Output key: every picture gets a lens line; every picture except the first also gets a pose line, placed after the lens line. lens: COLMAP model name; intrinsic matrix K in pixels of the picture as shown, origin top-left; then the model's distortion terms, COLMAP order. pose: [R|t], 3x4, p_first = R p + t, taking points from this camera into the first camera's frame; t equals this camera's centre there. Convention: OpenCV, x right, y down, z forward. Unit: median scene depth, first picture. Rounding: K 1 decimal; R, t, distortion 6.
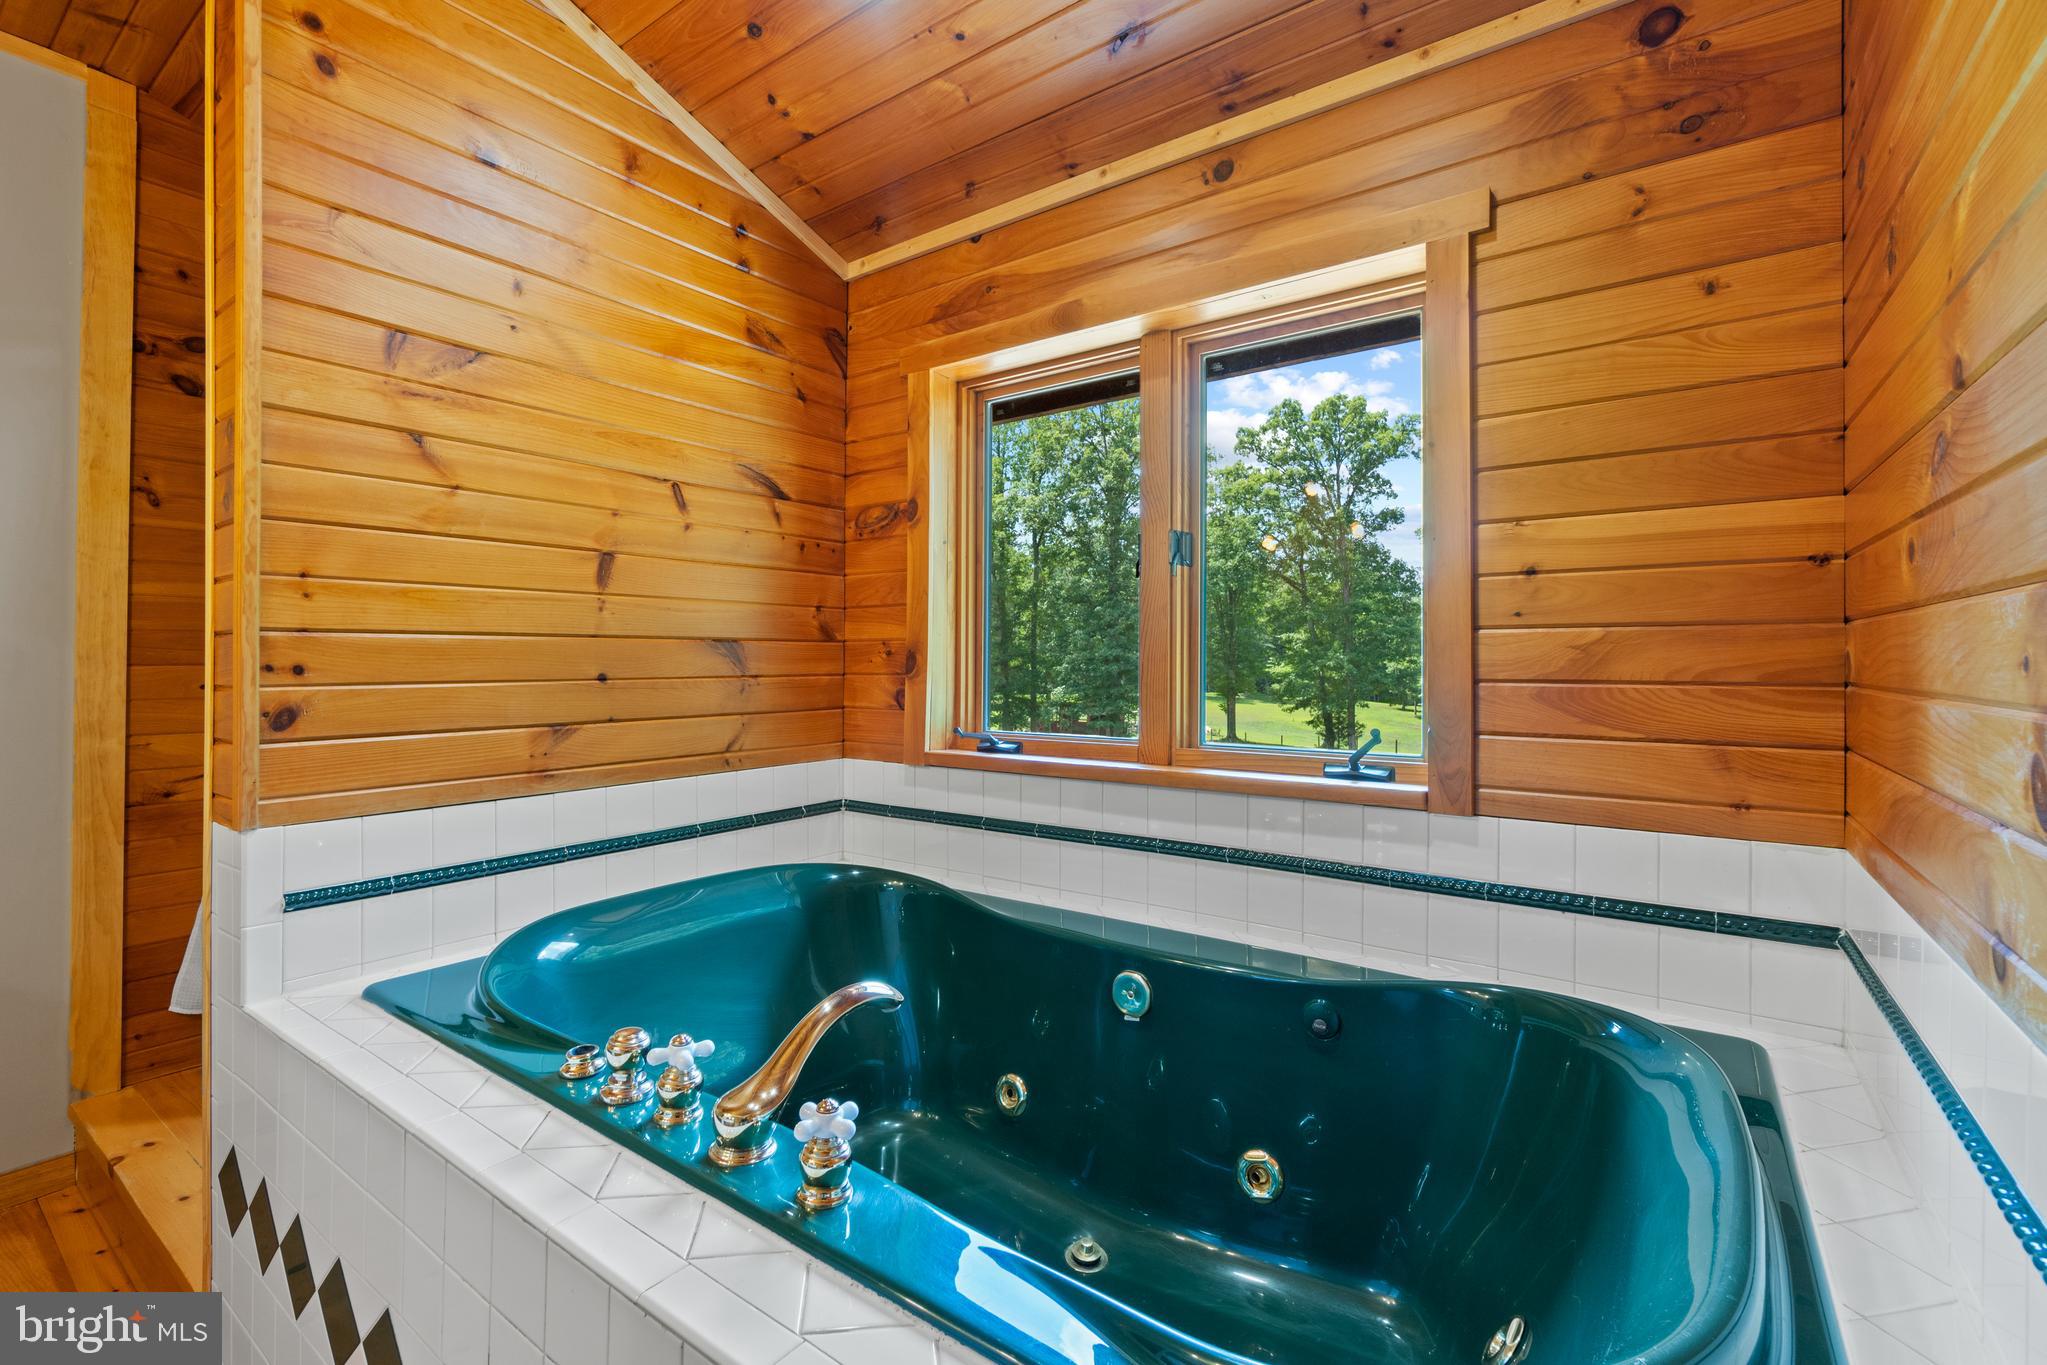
lens RADIAL K [[889.1, 0, 1021.1], [0, 889.1, 663.9], [0, 0, 1]] dist [-0.004310, 0.000516]
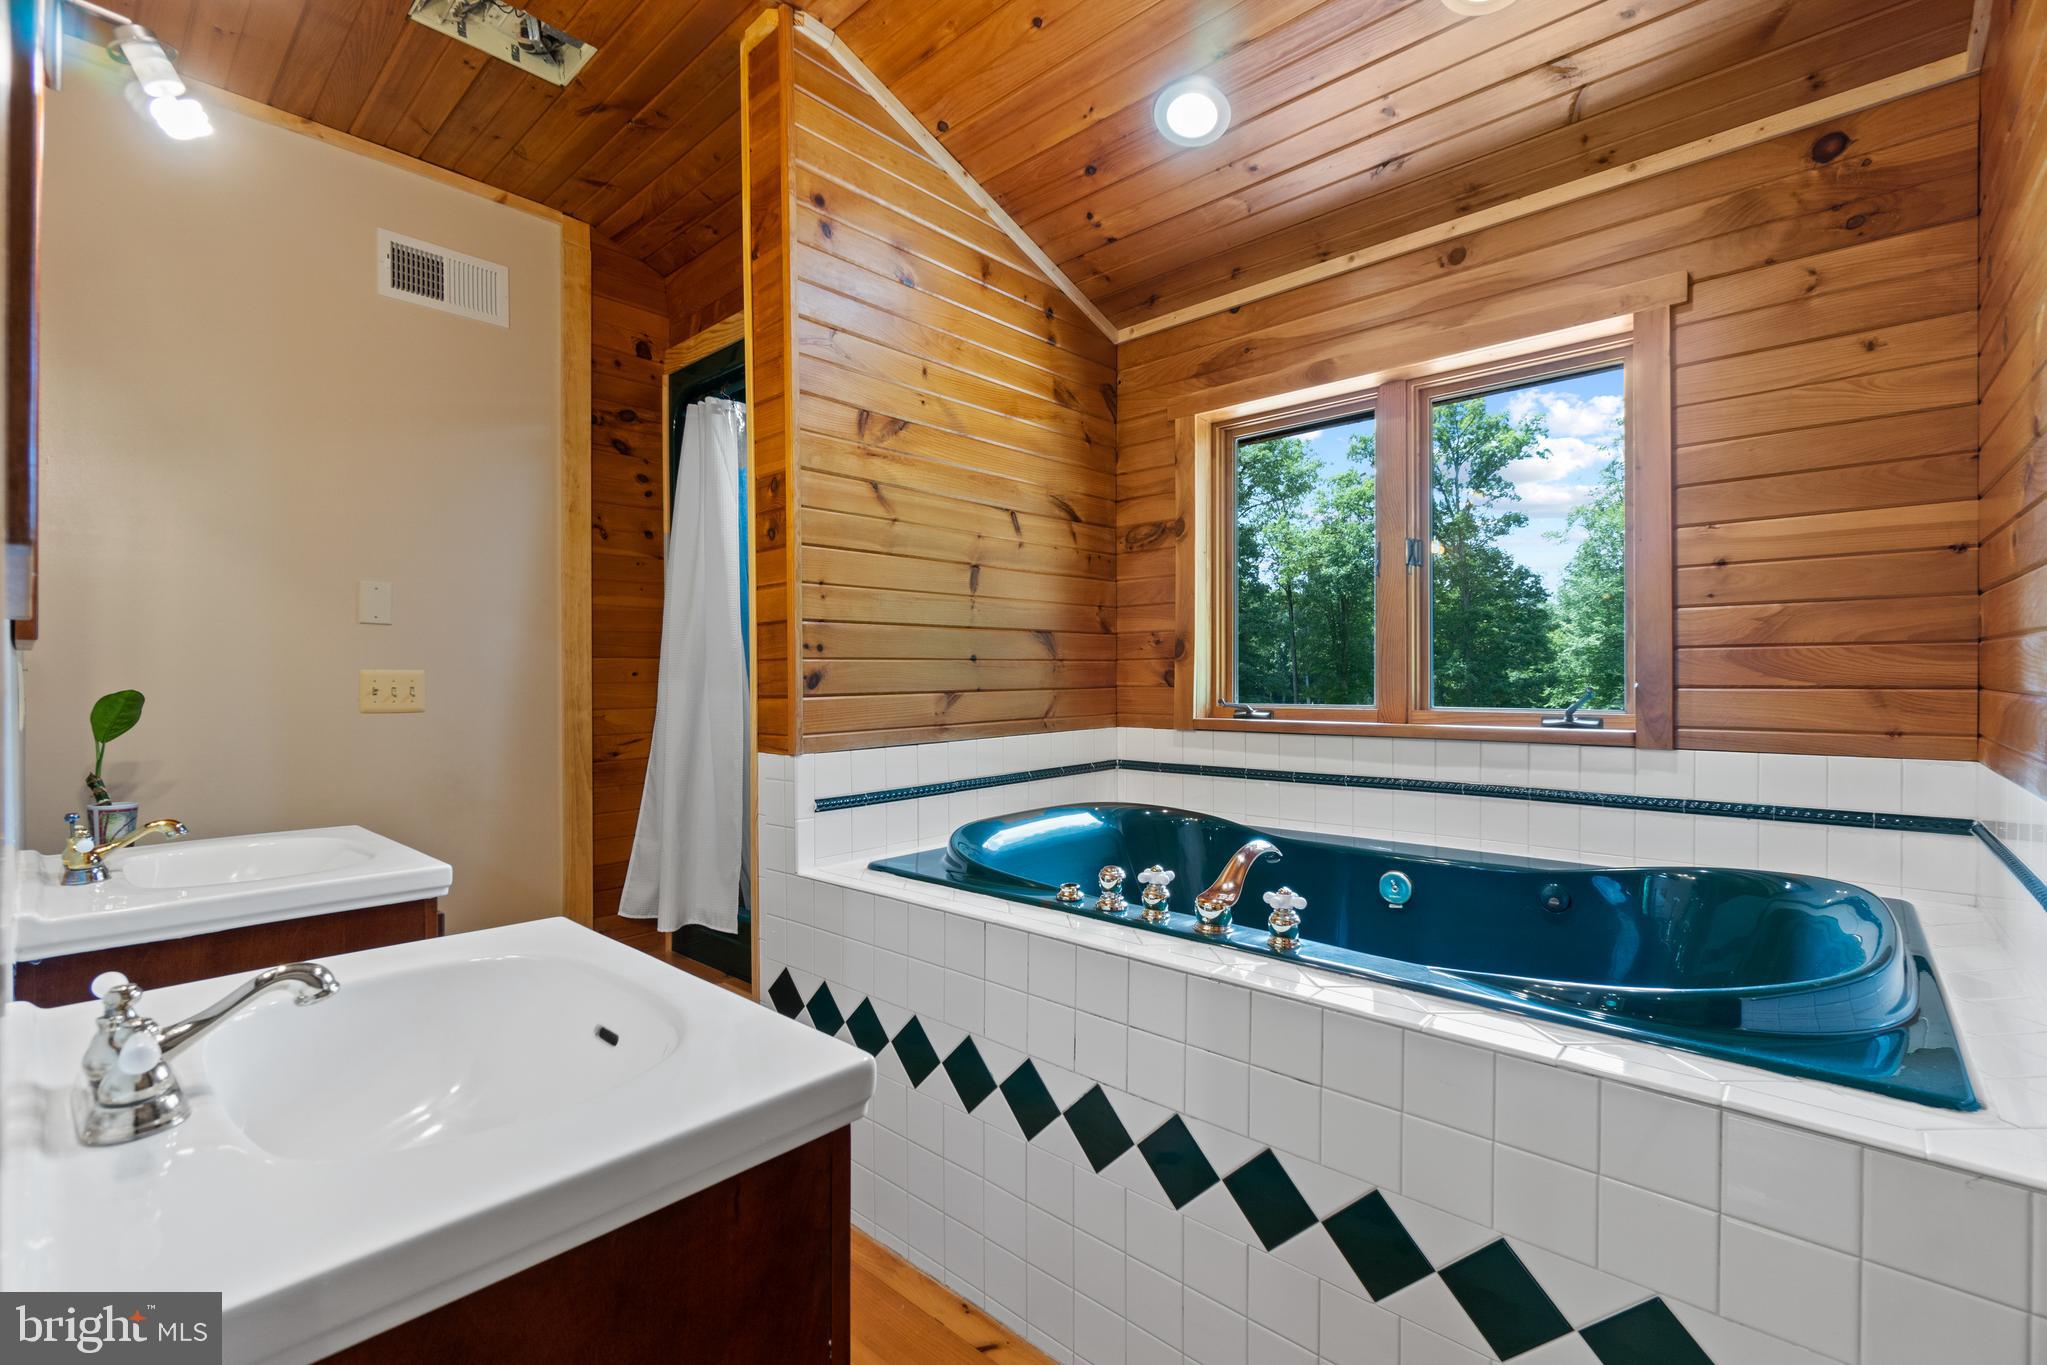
lens RADIAL K [[889.1, 0, 1024.9], [0, 889.1, 689.2], [0, 0, 1]] dist [-0.004310, 0.000516]
pose [[0.994614, -0.006944, -0.103420, -0.279674], [0.008196, 0.999898, 0.011685, 0.052166], [0.103328, -0.012470, 0.994569, -0.366314]]
